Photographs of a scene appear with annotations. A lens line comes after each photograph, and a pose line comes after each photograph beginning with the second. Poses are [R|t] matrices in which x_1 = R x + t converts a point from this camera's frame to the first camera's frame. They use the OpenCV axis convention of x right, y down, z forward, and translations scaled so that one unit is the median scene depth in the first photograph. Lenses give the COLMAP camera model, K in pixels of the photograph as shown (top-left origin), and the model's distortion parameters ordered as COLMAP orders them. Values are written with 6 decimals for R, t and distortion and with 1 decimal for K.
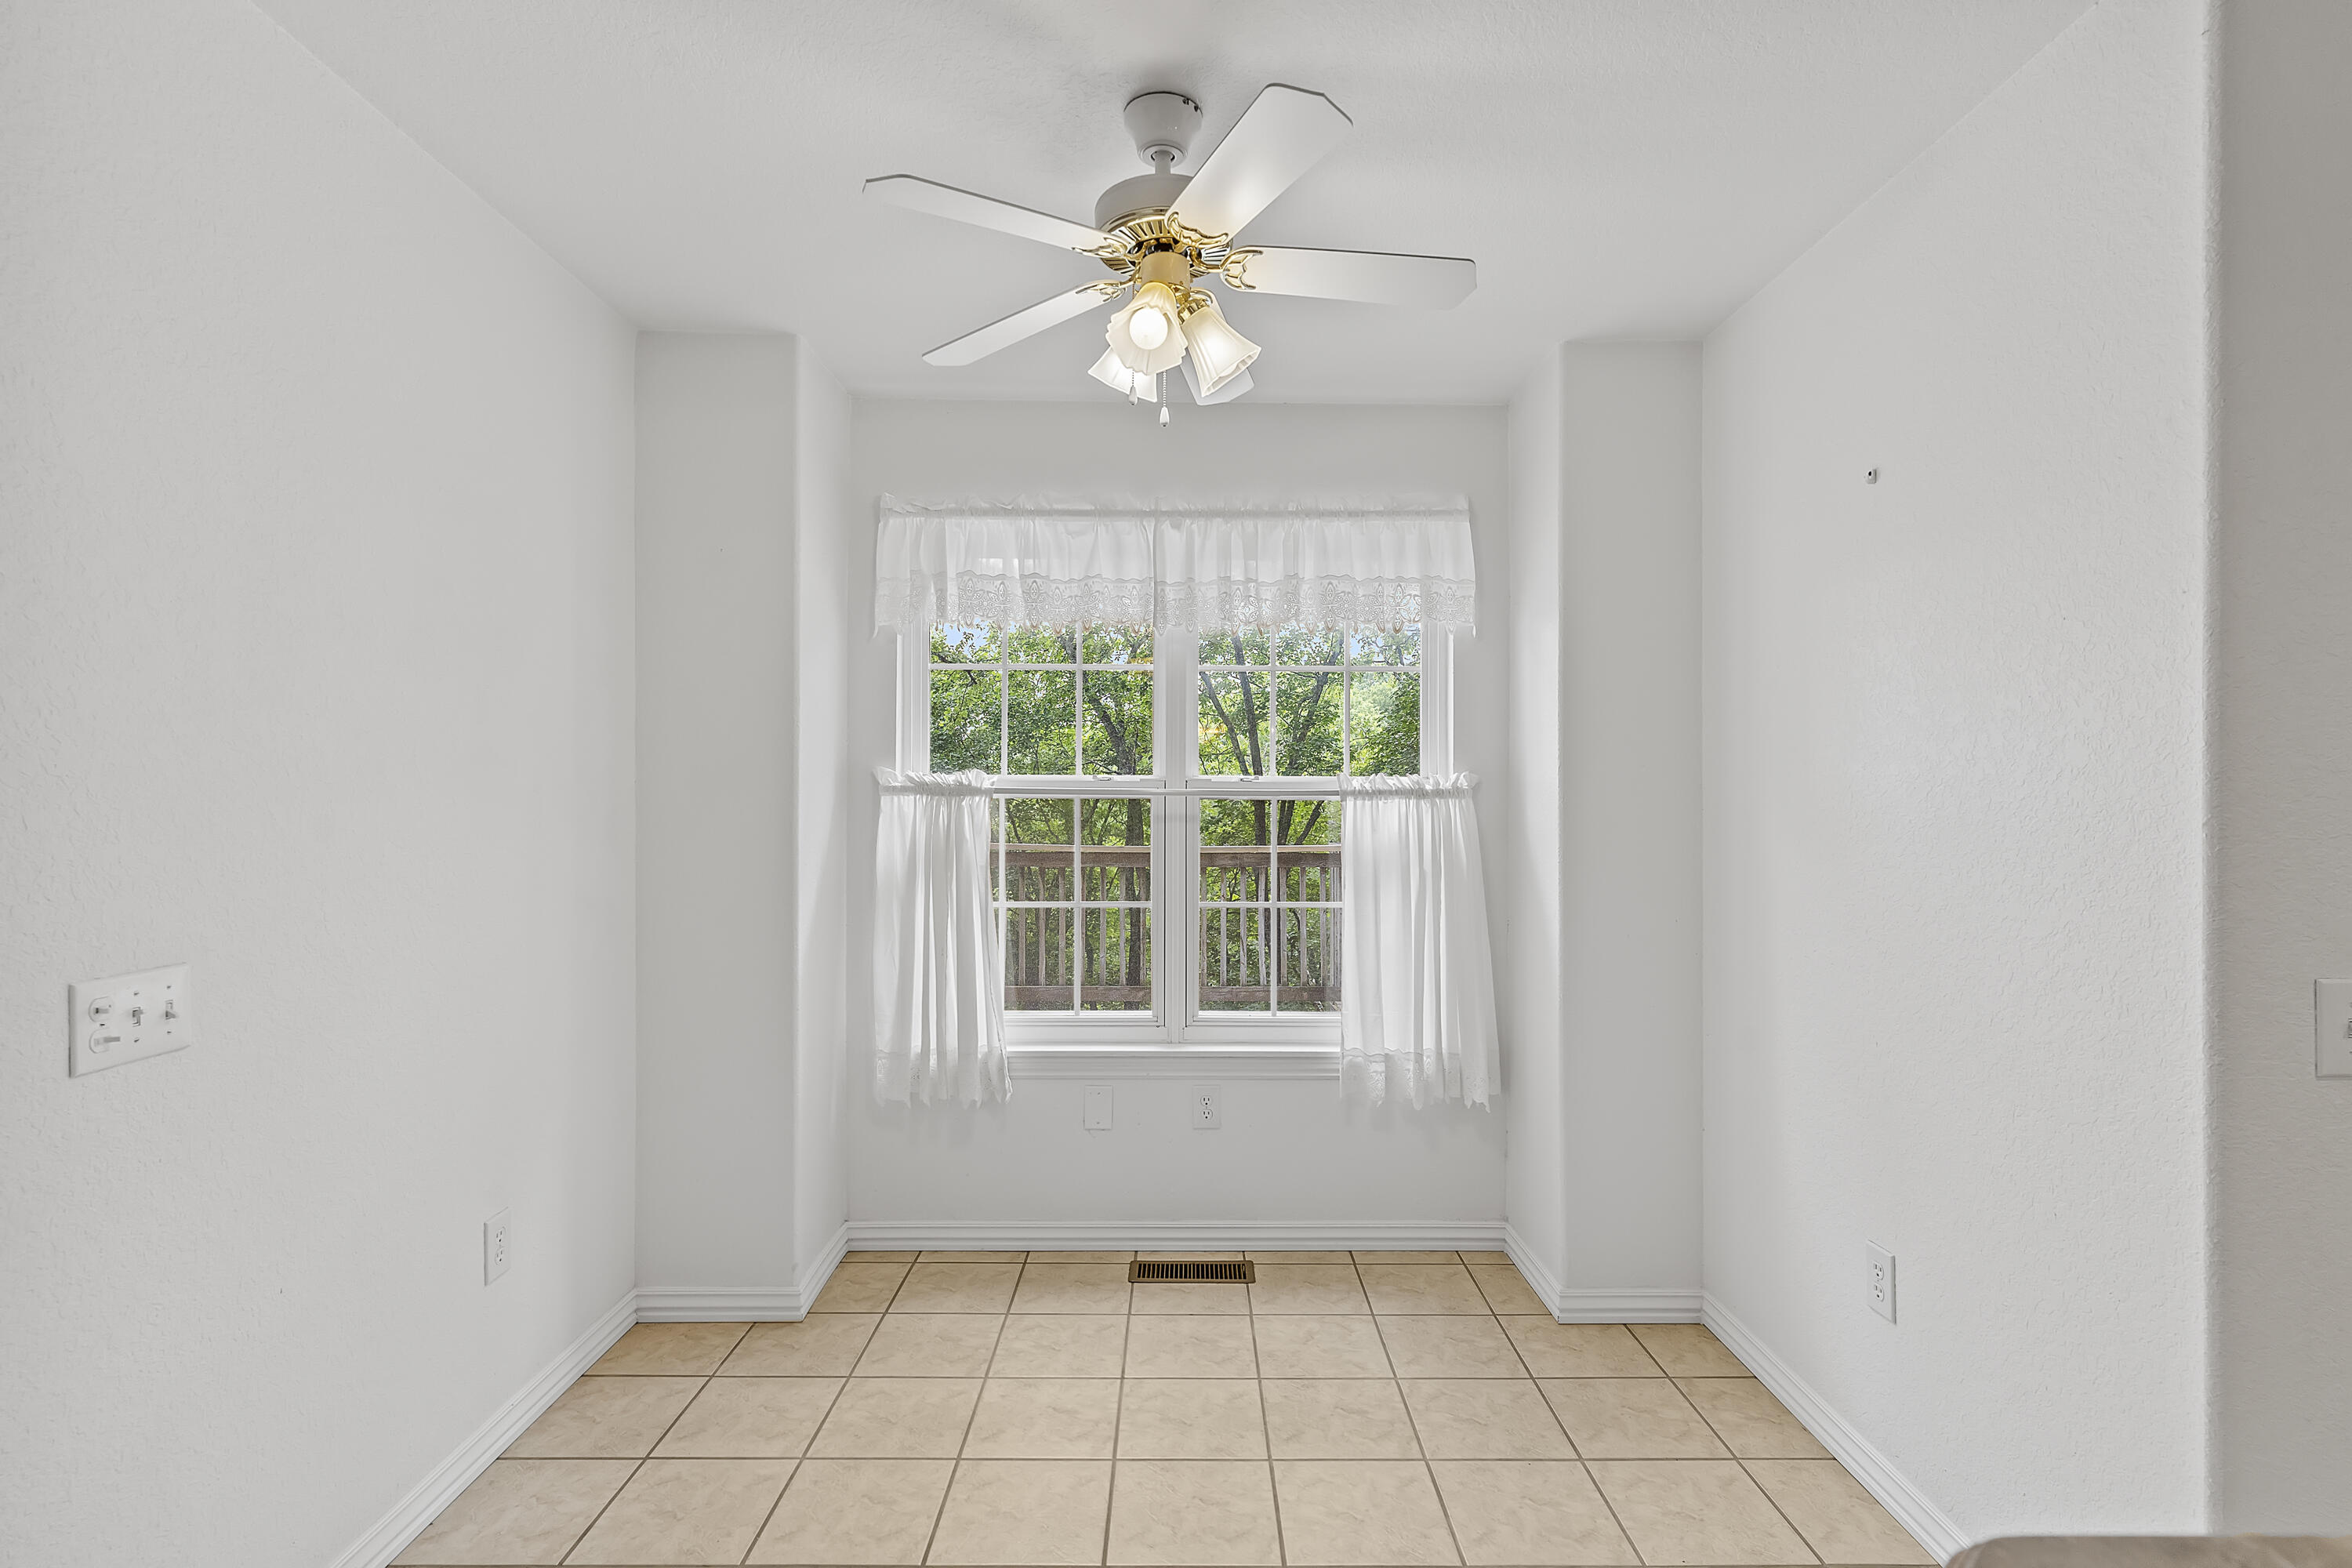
lens RADIAL K [[1145.0, 0, 1186.8], [0, 1145.0, 798.5], [0, 0, 1]] dist [0.002563, 0.000070]
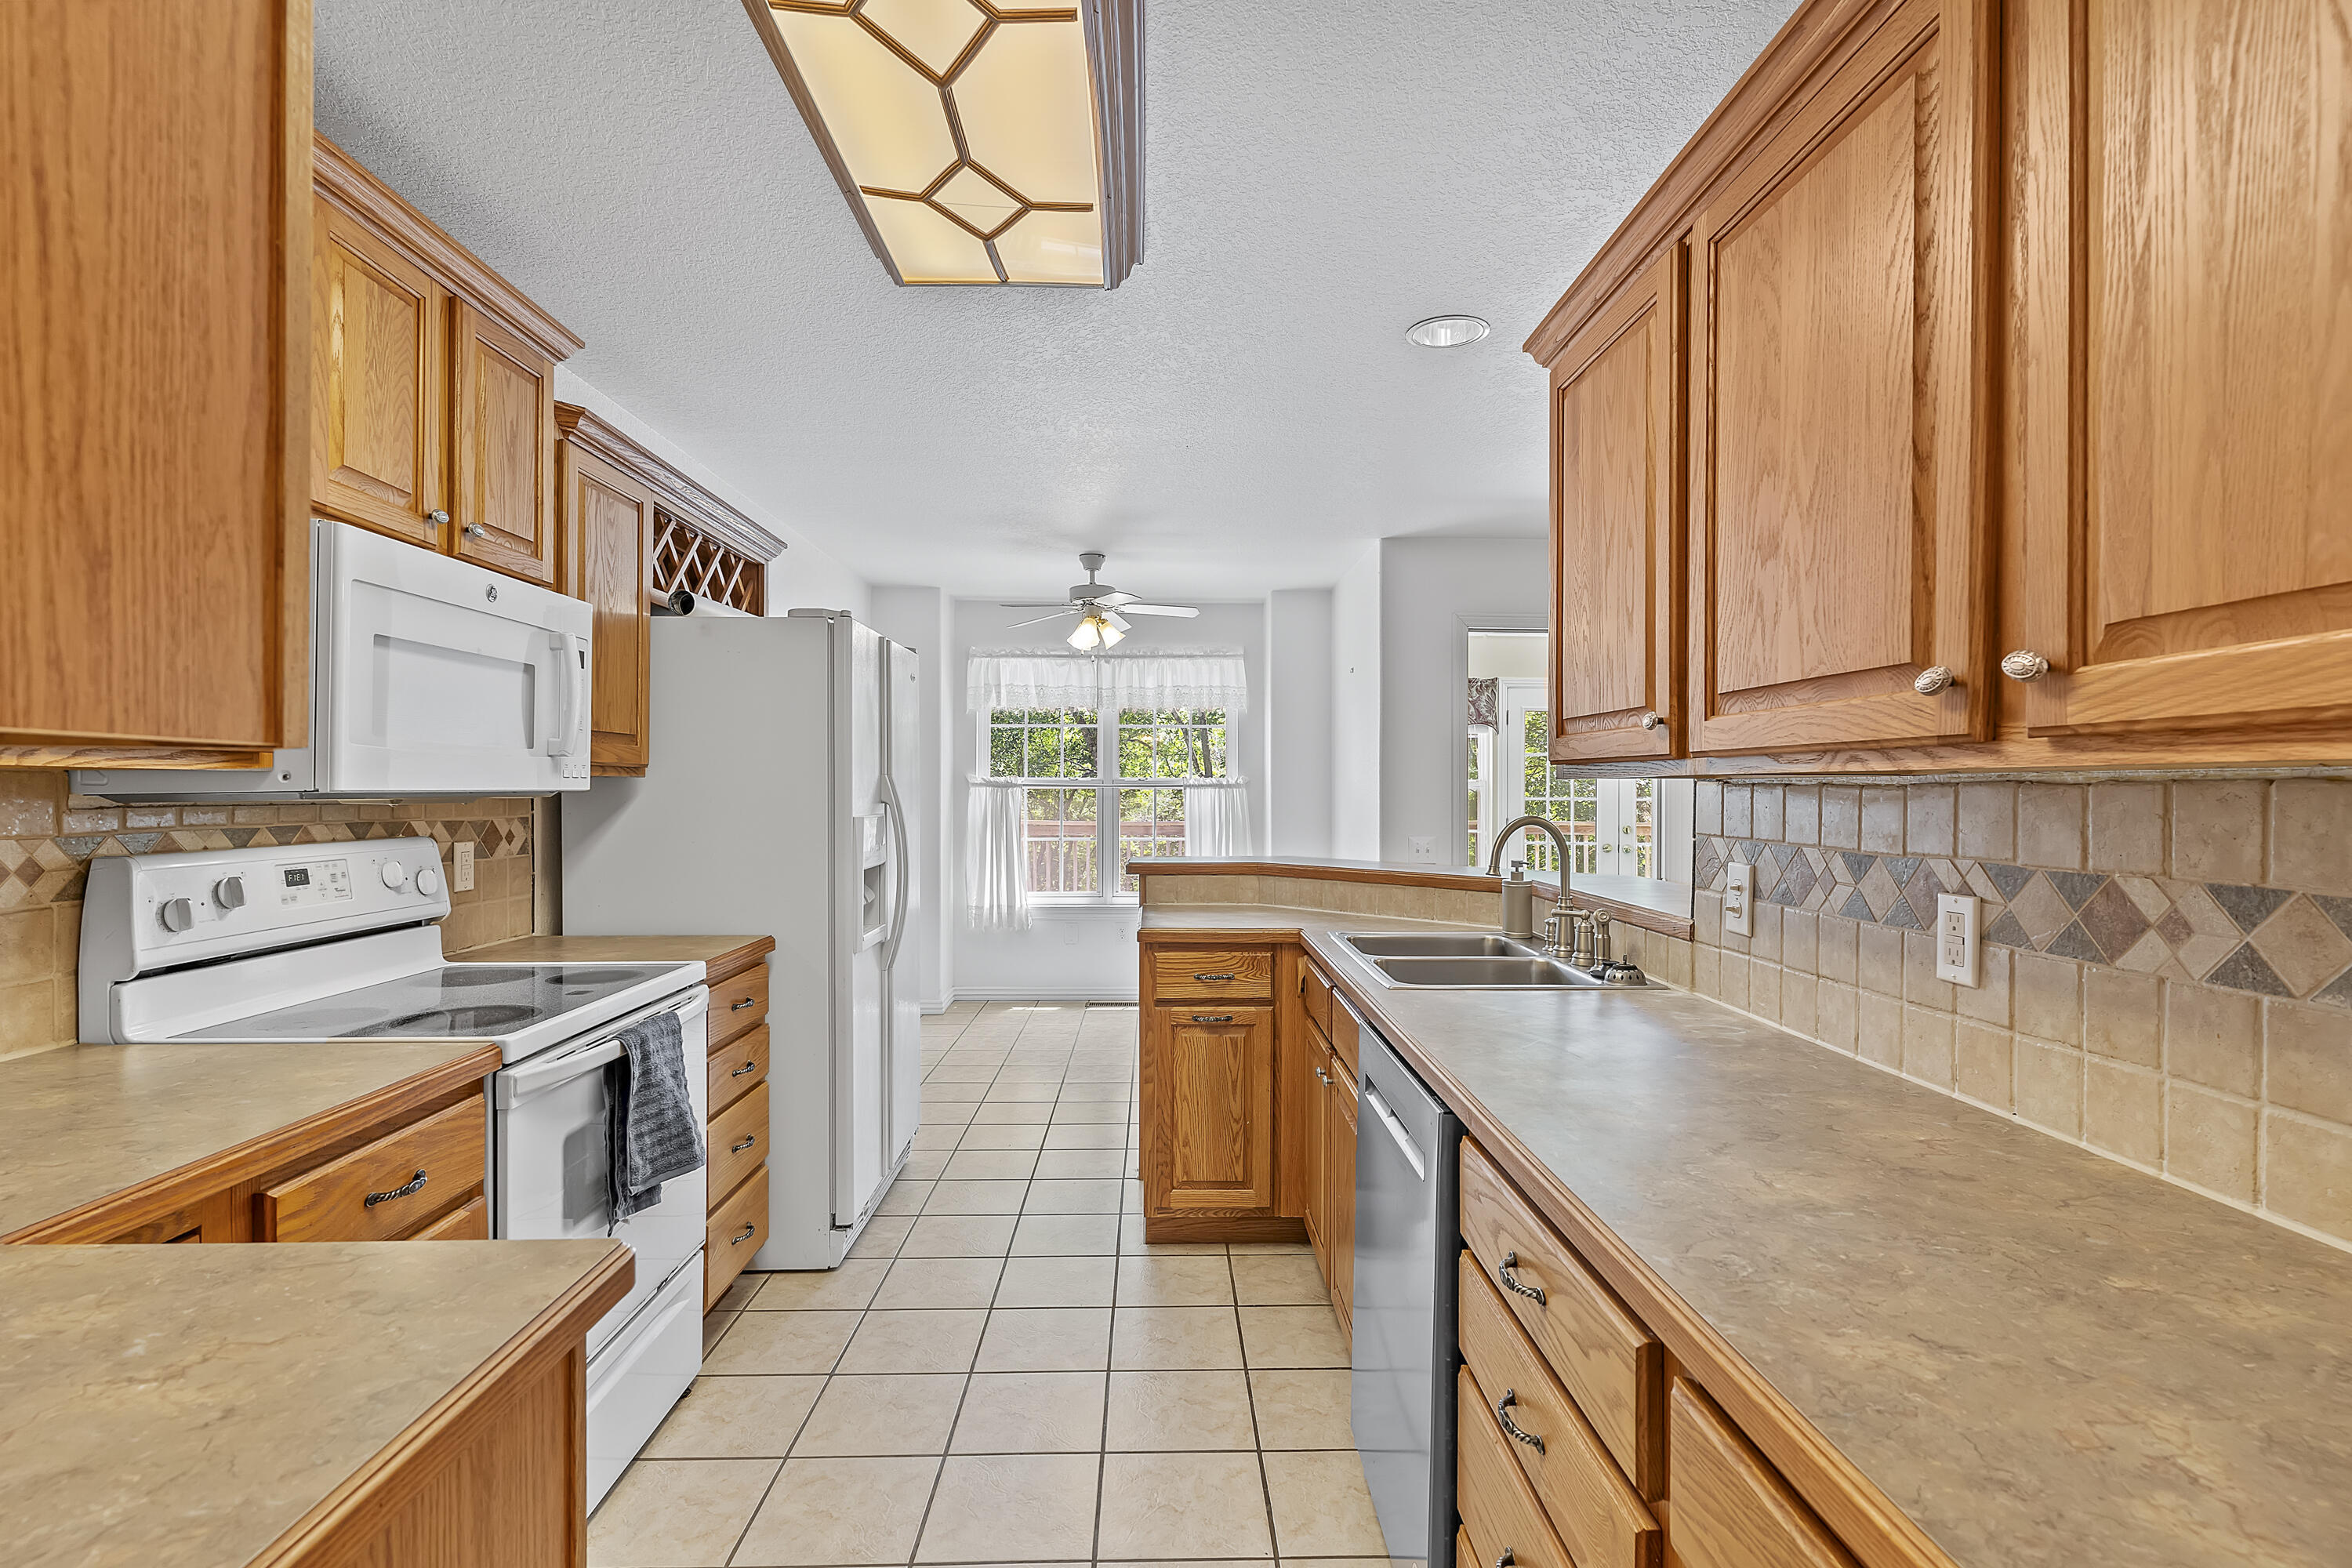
lens RADIAL K [[1128.7, 0, 1176.0], [0, 1128.7, 784.0], [0, 0, 1]] dist [-0.156537, -0.000063]
pose [[0.999994, -0.003599, -0.000178, 0.118851], [0.003599, 0.999991, 0.002223, -0.012278], [0.000170, -0.002223, 0.999998, -1.111346]]
